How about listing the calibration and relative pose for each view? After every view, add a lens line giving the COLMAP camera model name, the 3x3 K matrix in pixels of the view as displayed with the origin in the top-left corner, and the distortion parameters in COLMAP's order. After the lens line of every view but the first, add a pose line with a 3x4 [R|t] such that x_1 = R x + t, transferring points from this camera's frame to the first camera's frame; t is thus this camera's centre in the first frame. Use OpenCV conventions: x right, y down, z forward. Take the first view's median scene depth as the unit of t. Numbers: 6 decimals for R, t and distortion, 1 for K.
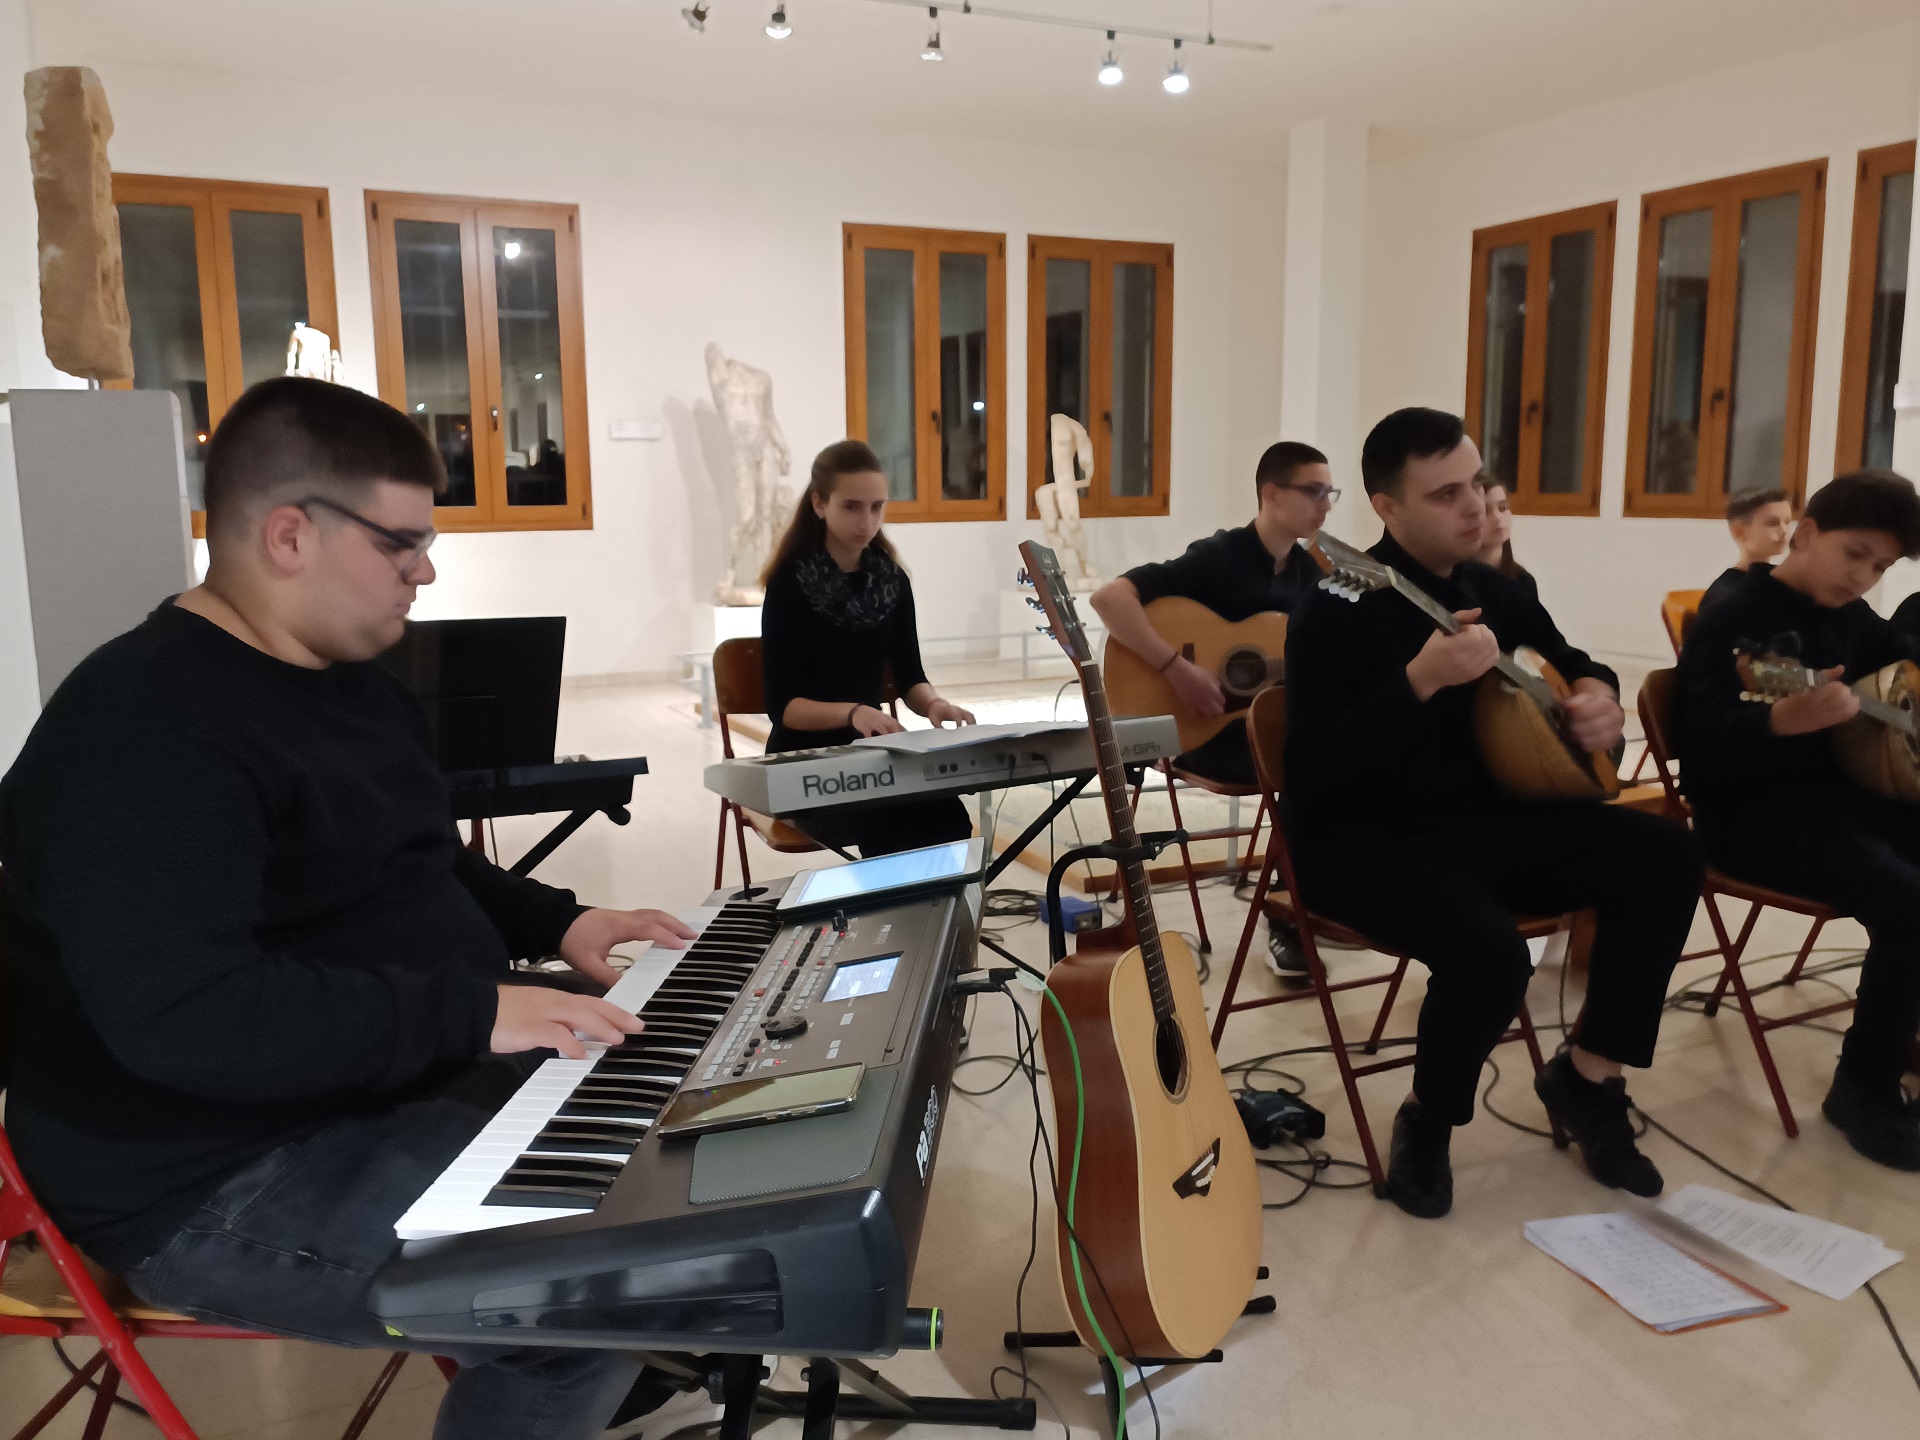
lens RADIAL K [[1514.8, 0, 944.0], [0, 1514.8, 701.9], [0, 0, 1]] dist [0.054906, -0.066818]
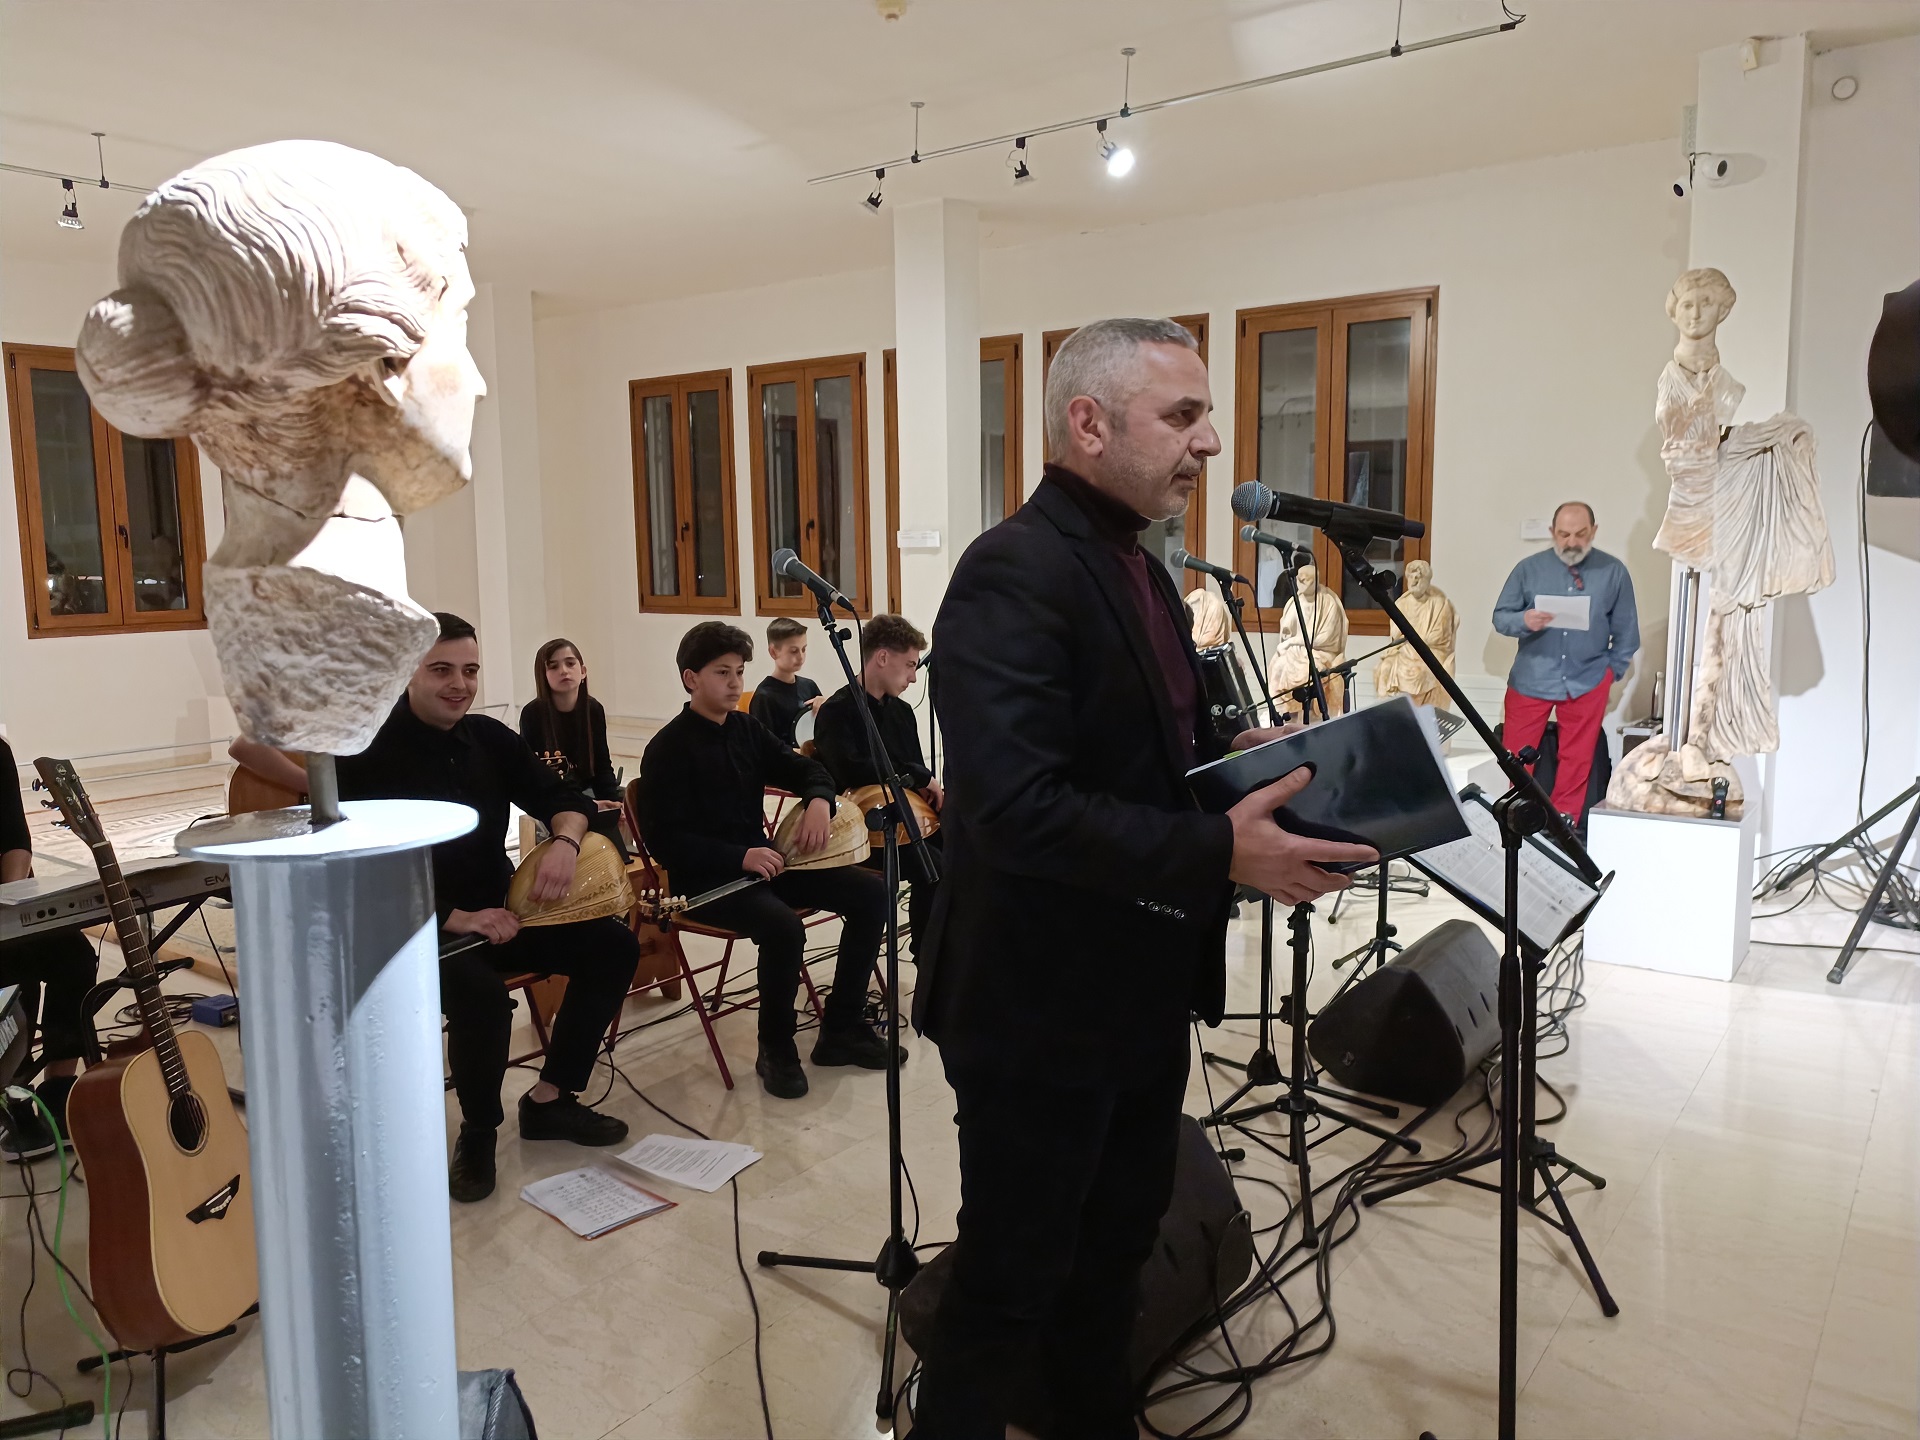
lens RADIAL K [[1419.5, 0, 962.1], [0, 1419.5, 692.2], [0, 0, 1]] dist [0.047346, -0.053090]
pose [[0.885671, -0.056188, 0.460902, 0.123532], [0.074936, 0.996935, -0.022462, -0.047109], [-0.458227, 0.054432, 0.887167, -0.314392]]
